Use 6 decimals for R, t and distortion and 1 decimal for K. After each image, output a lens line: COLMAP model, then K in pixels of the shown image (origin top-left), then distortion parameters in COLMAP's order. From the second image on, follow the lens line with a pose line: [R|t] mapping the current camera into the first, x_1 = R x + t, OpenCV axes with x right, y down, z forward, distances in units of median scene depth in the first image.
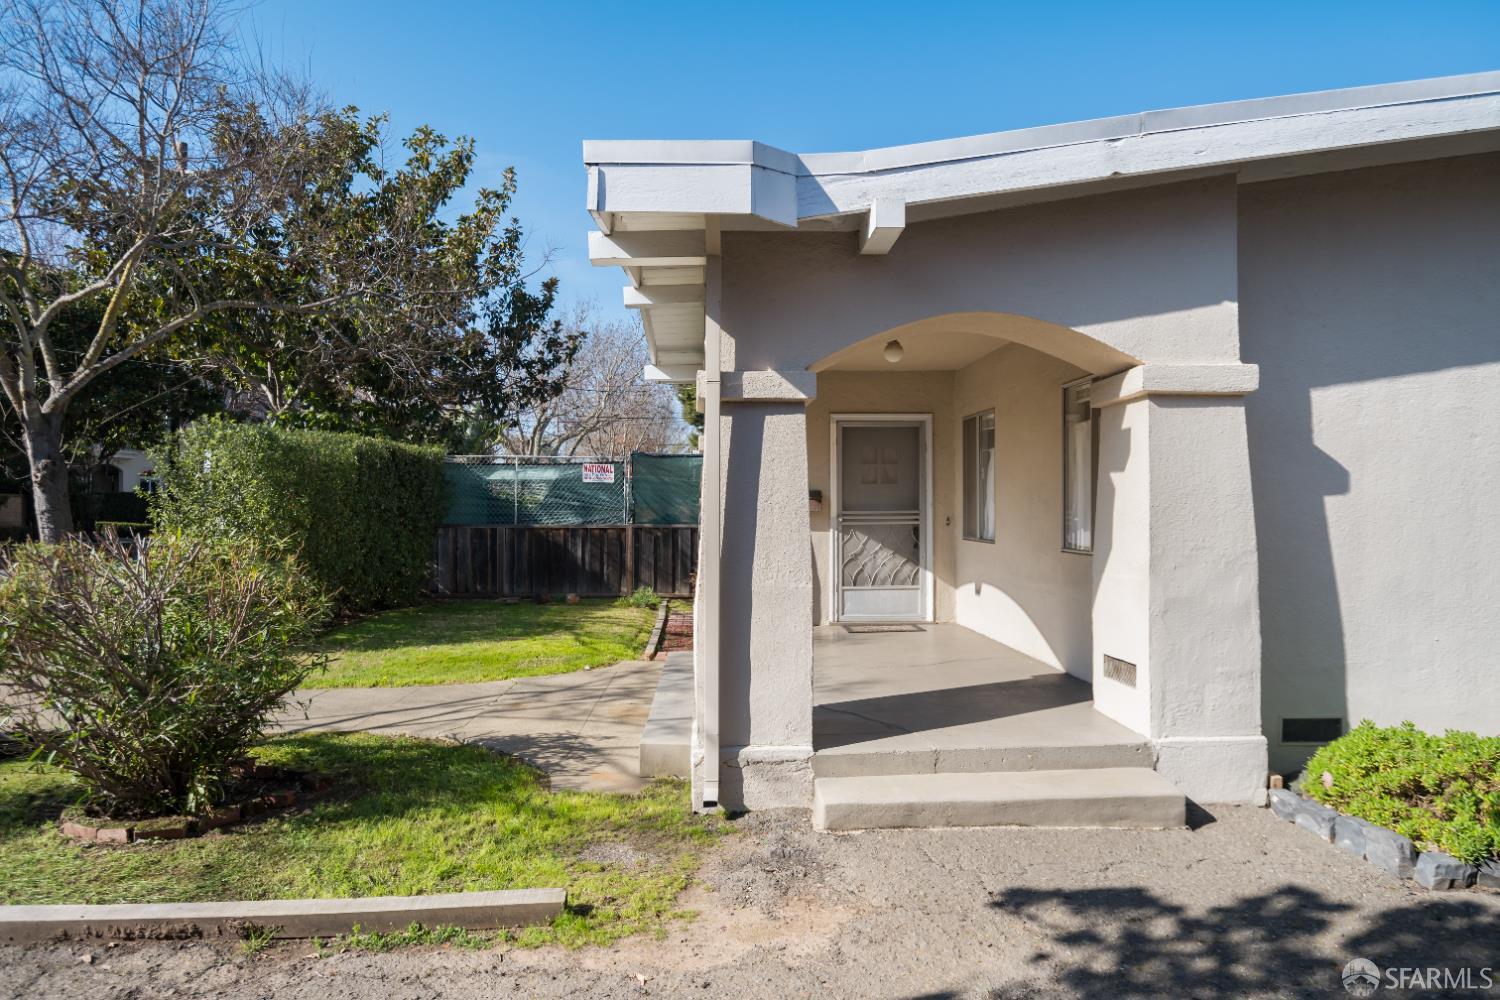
lens RADIAL K [[858.6, 0, 750.0], [0, 858.6, 500.0], [0, 0, 1]] dist [0.001049, 0.000088]
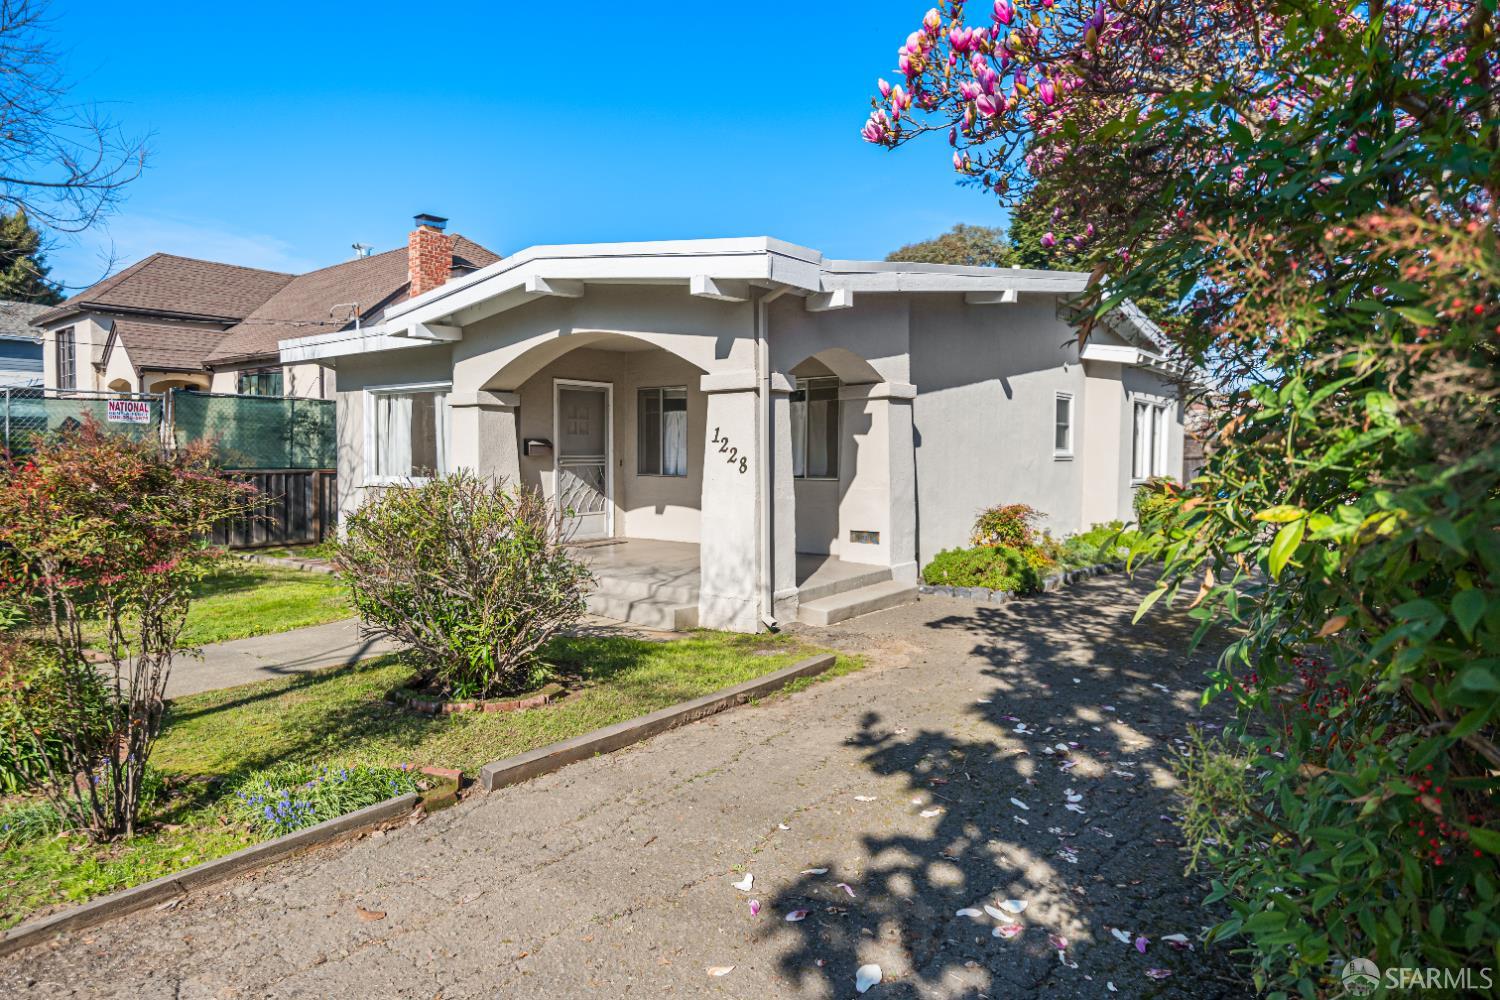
lens RADIAL K [[858.6, 0, 750.0], [0, 858.6, 500.0], [0, 0, 1]] dist [0.001049, 0.000088]
pose [[0.662068, -0.041296, 0.748305, -1.244756], [-0.008550, 0.998000, 0.062639, -0.005972], [-0.749395, -0.047869, 0.660391, -0.093237]]
